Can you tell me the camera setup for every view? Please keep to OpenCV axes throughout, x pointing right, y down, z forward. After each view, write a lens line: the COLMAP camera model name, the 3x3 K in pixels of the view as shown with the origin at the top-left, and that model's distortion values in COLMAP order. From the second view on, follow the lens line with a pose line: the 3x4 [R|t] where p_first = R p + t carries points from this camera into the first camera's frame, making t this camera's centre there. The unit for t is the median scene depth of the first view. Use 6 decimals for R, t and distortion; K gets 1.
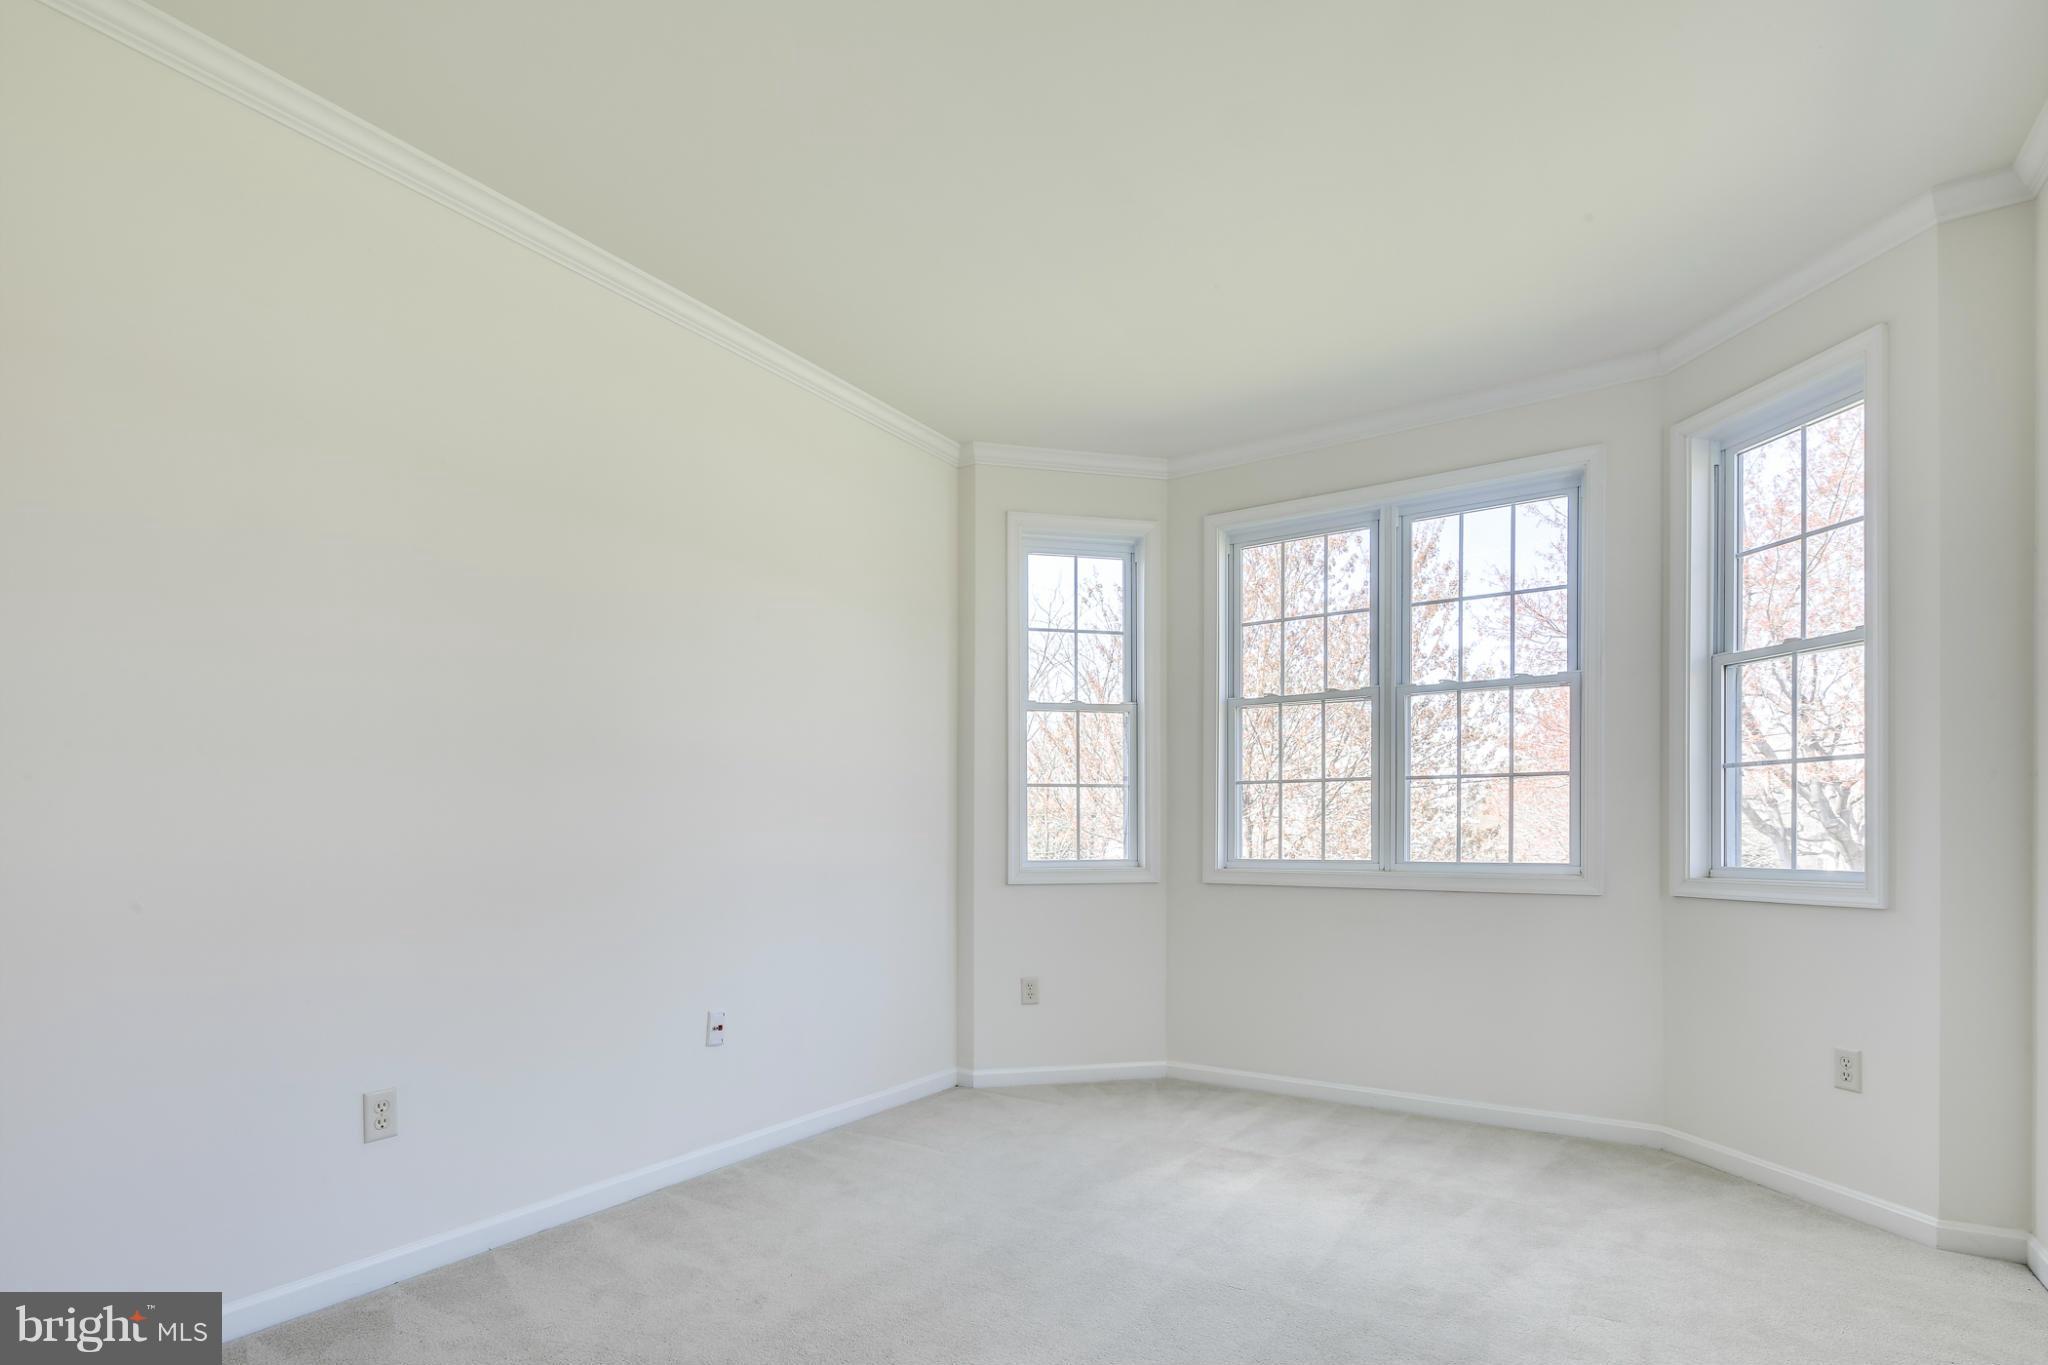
lens RADIAL K [[998.9, 0, 1011.4], [0, 998.9, 839.3], [0, 0, 1]] dist [0.003773, -0.000713]
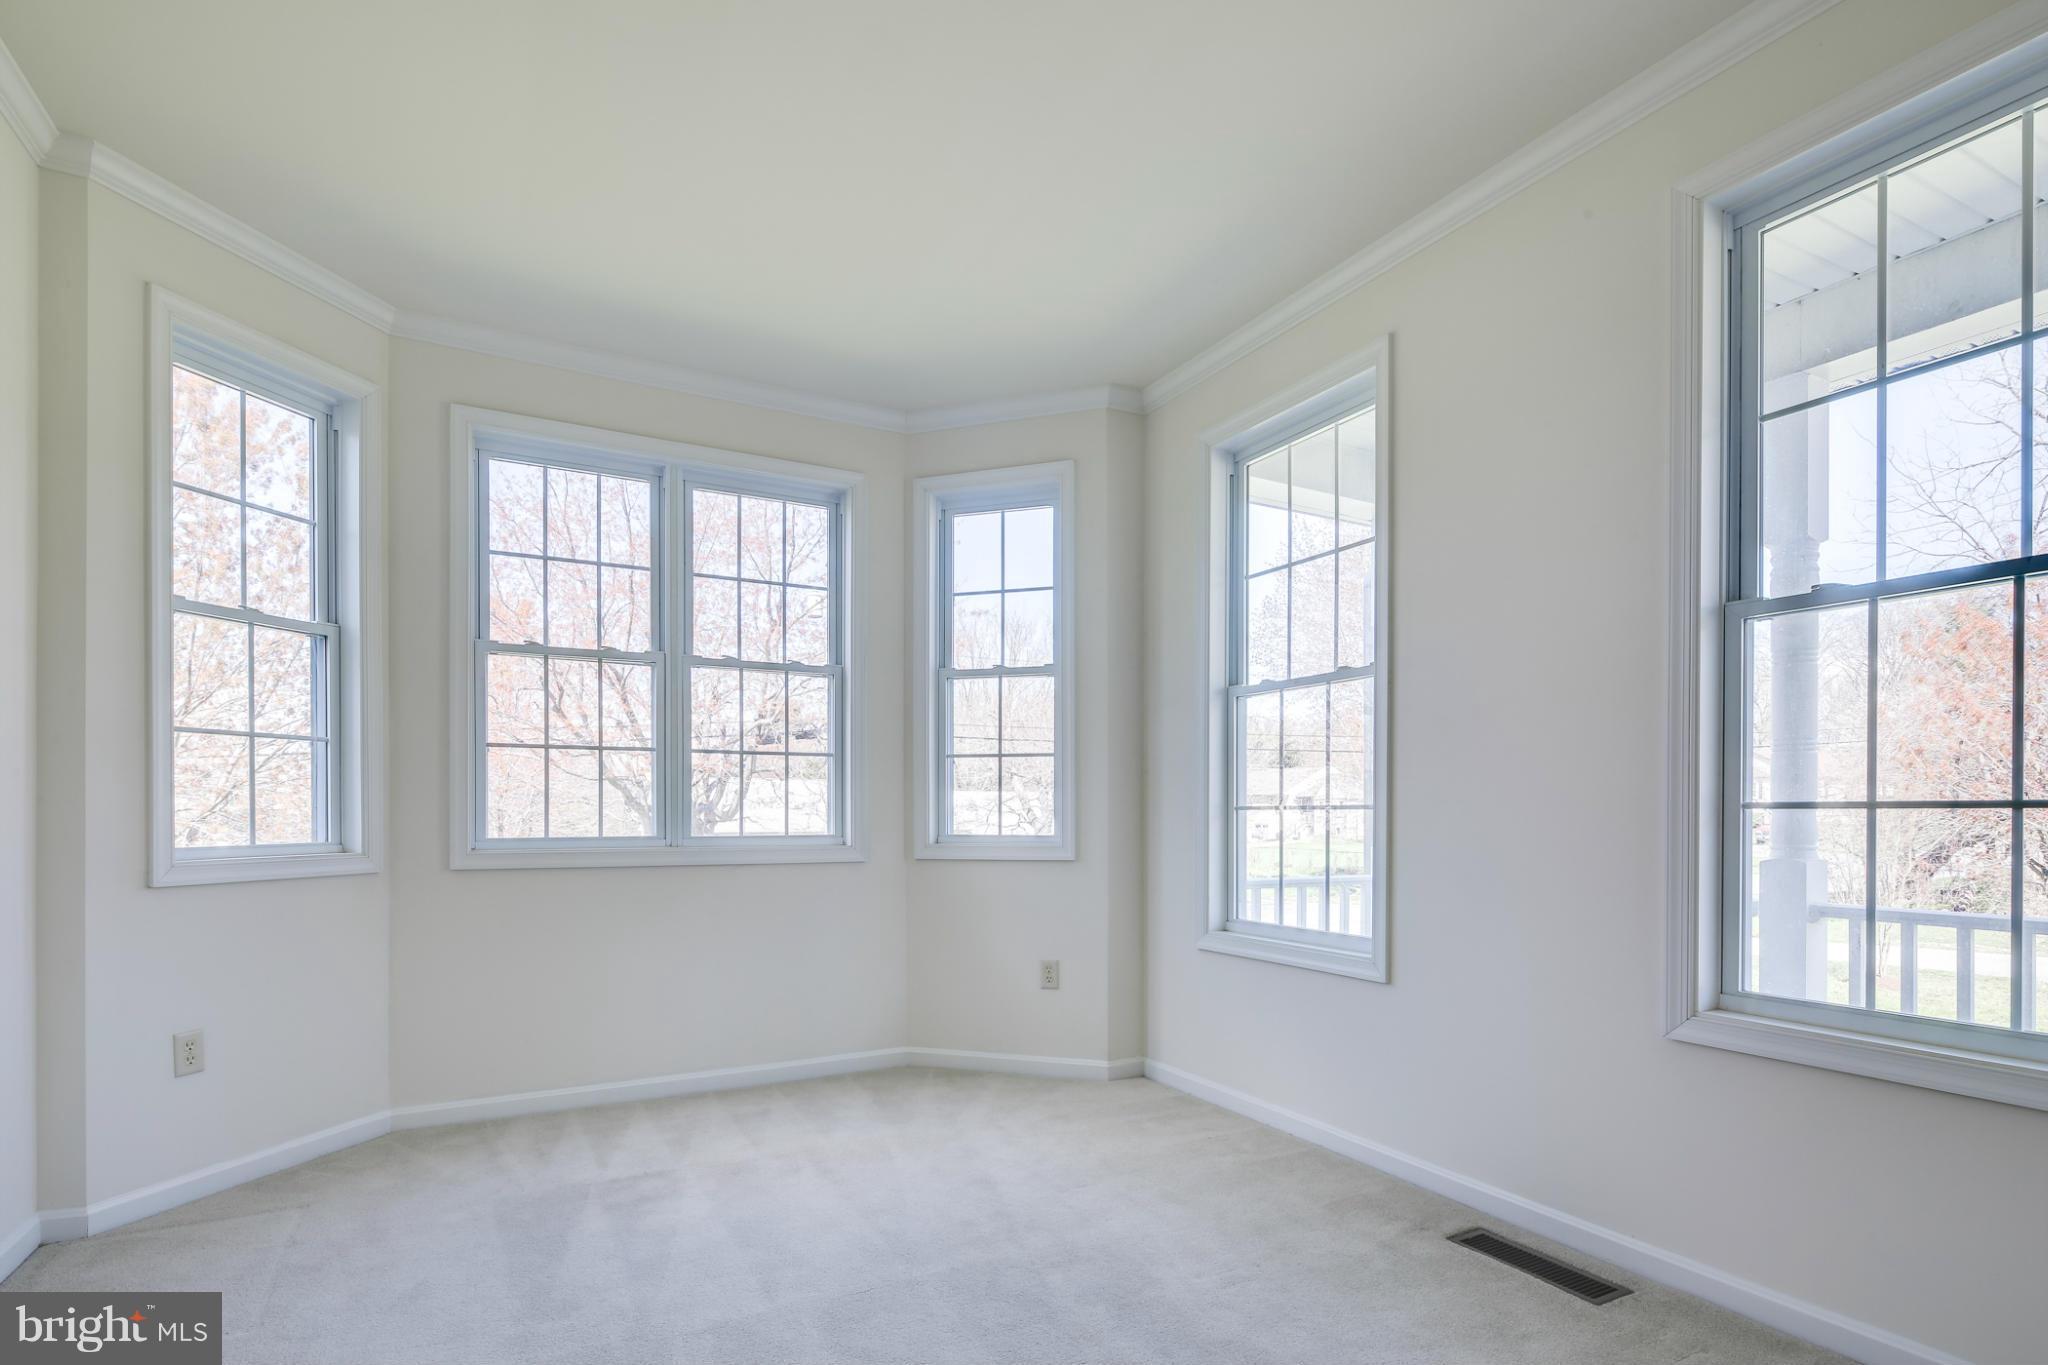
lens RADIAL K [[1015.1, 0, 1023.5], [0, 1015.1, 811.6], [0, 0, 1]] dist [-0.000292, -0.001985]
pose [[0.473016, 0.000285, 0.881054, -0.316486], [0.001583, 0.999998, -0.001174, -0.000164], [-0.881052, 0.001950, 0.473015, 0.241171]]
